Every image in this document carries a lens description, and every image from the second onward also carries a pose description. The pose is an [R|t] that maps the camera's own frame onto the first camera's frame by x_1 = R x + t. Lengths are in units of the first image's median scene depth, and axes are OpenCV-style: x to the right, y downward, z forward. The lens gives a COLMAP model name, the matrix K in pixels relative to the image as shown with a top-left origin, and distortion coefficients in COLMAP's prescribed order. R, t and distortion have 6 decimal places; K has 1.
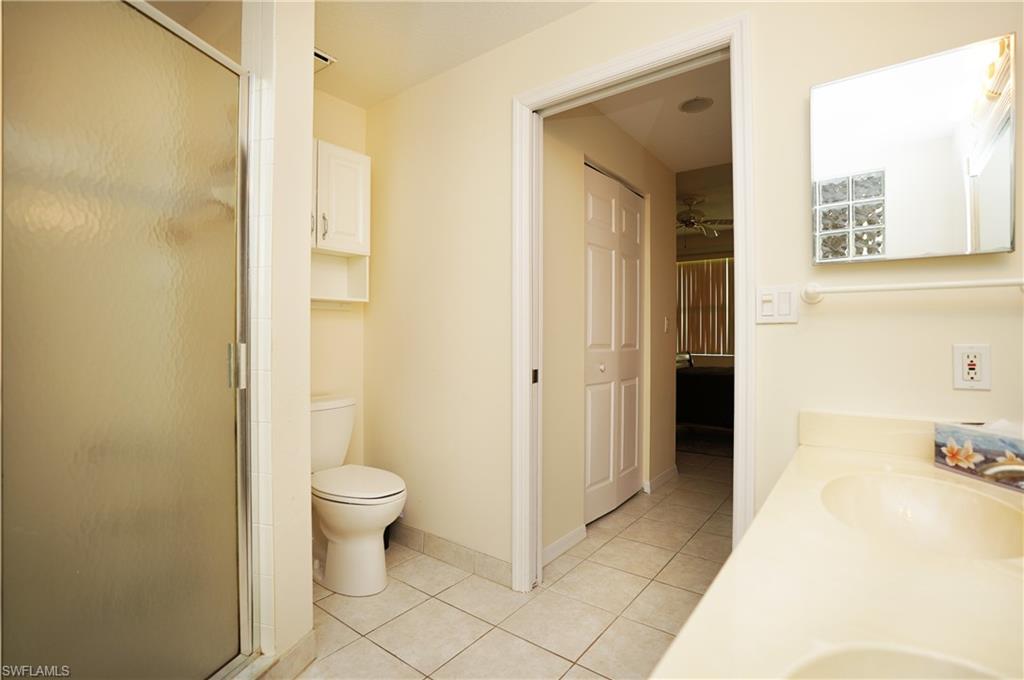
lens RADIAL K [[475.6, 0, 515.9], [0, 475.6, 337.4], [0, 0, 1]] dist [-0.071362, 0.028610]
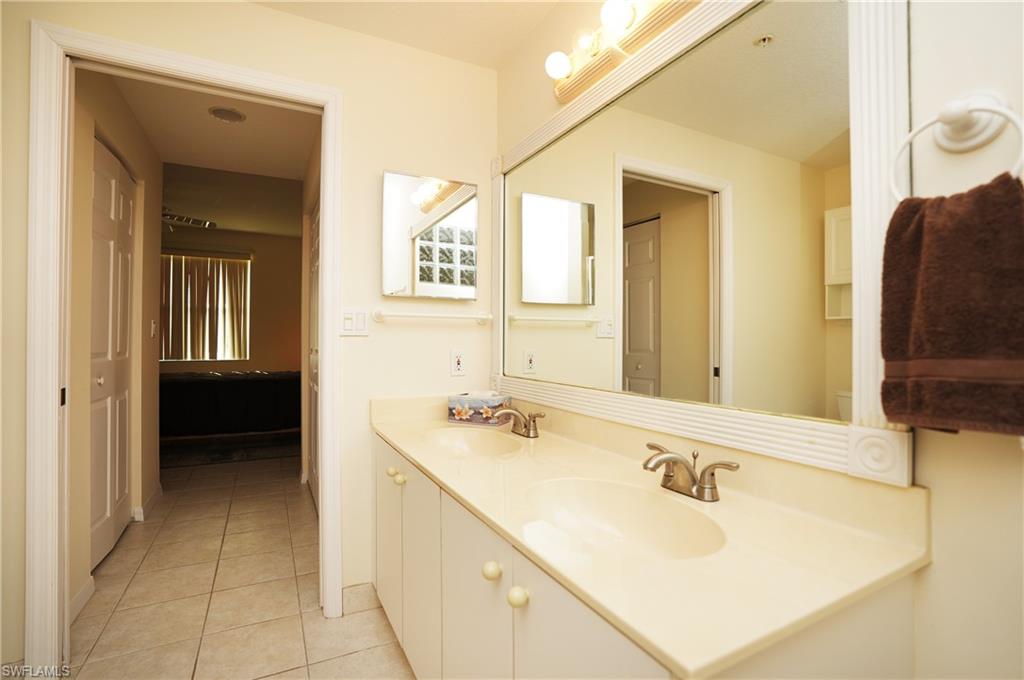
lens RADIAL K [[475.6, 0, 515.9], [0, 475.6, 337.4], [0, 0, 1]] dist [-0.071362, 0.028610]
pose [[0.423402, 0.006607, 0.905918, -0.266435], [-0.003015, 0.999978, -0.005884, -0.011421], [-0.905937, -0.000240, 0.423413, 0.007421]]
